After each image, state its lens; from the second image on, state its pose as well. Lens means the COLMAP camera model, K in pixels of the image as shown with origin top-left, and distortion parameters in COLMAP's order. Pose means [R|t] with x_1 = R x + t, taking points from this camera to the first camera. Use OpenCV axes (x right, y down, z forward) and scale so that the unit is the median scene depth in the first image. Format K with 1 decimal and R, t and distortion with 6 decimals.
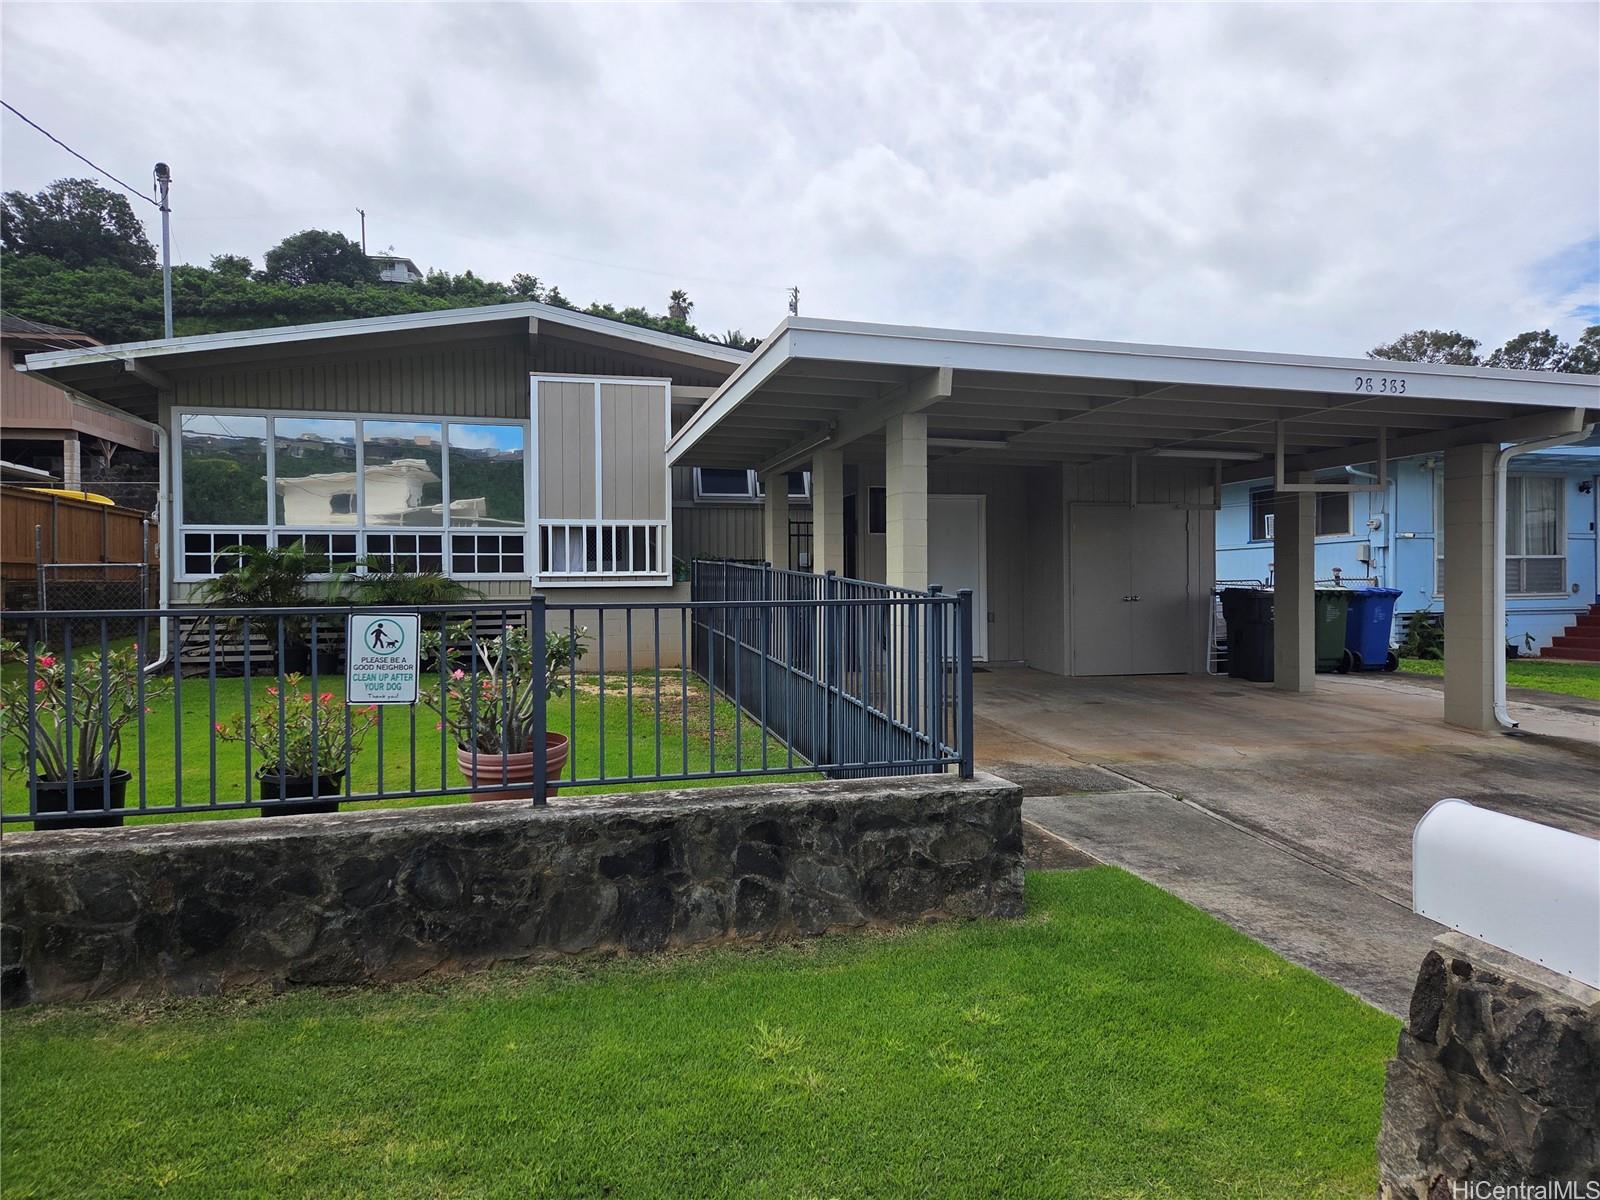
lens RADIAL K [[1070.0, 0, 801.4], [0, 1070.0, 592.4], [0, 0, 1]] dist [0.091294, -0.083144]
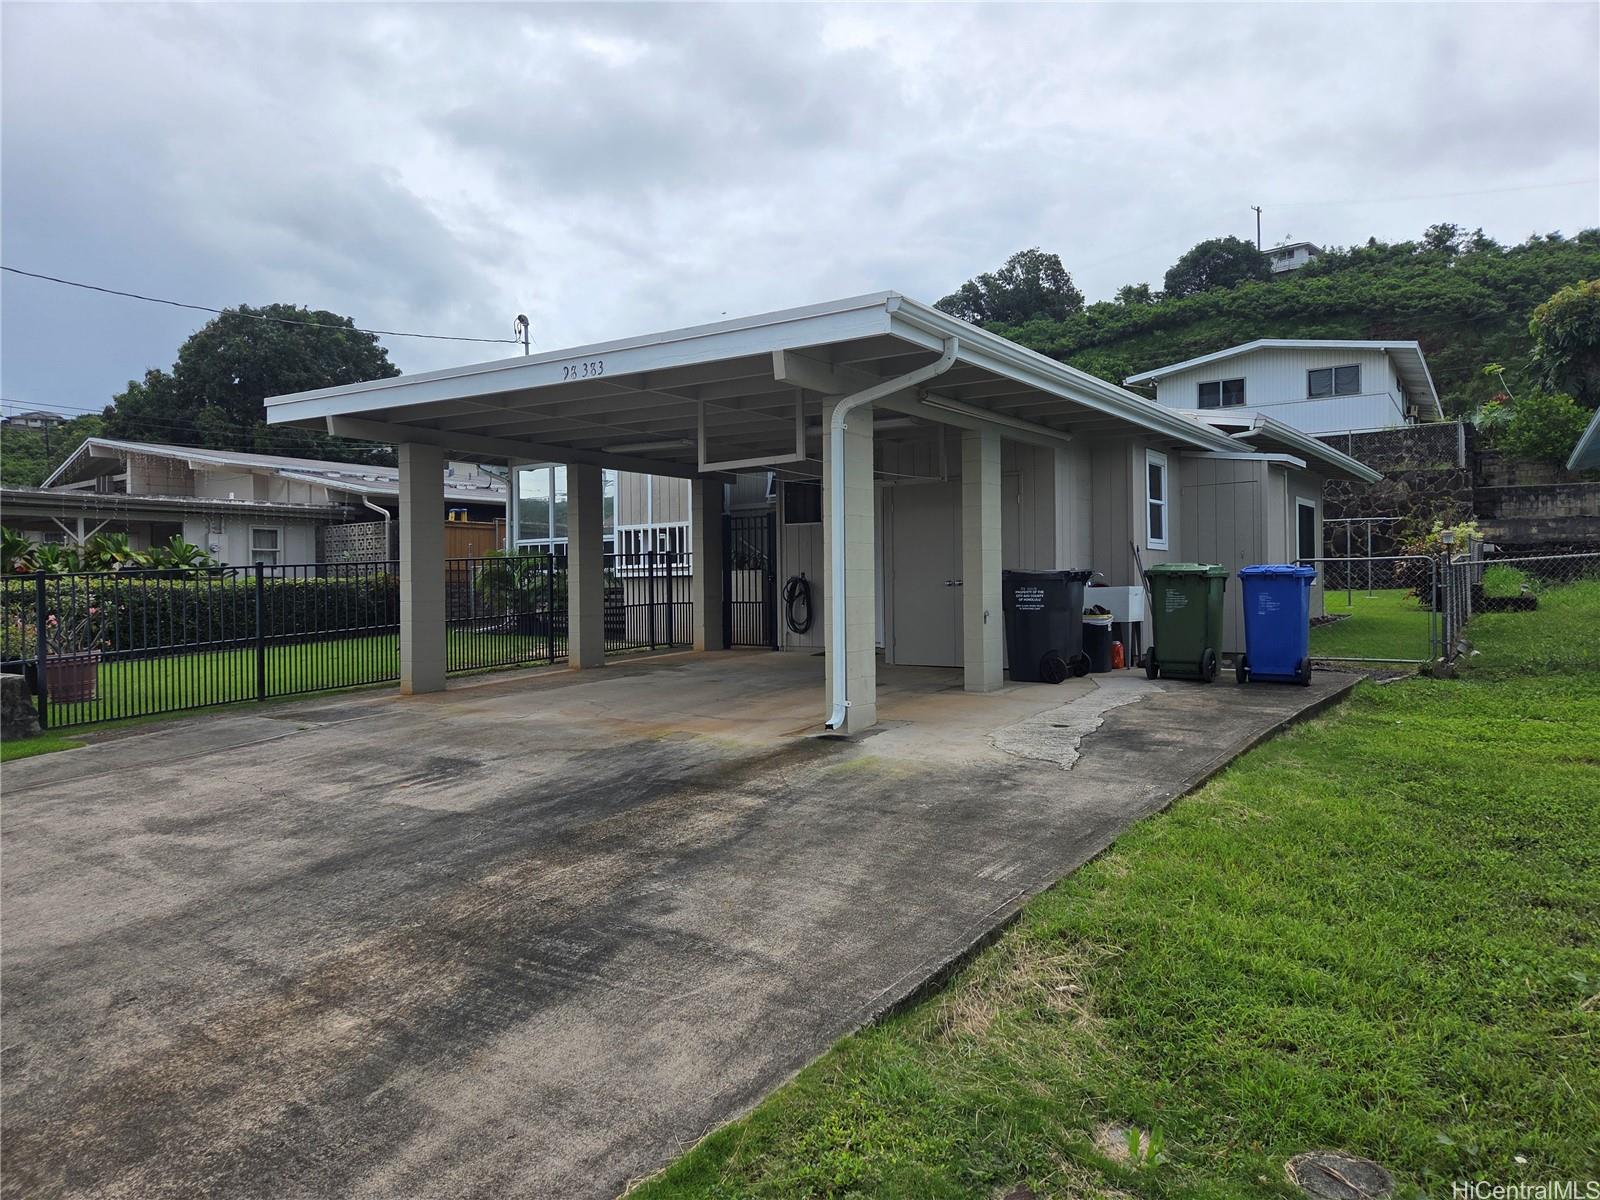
lens RADIAL K [[1064.9, 0, 785.0], [0, 1064.9, 601.8], [0, 0, 1]] dist [0.089082, -0.080393]
pose [[0.620587, 0.008246, -0.784095, 0.118355], [-0.000094, 0.999945, 0.010441, 0.001648], [0.784138, -0.006406, 0.620554, 0.042054]]
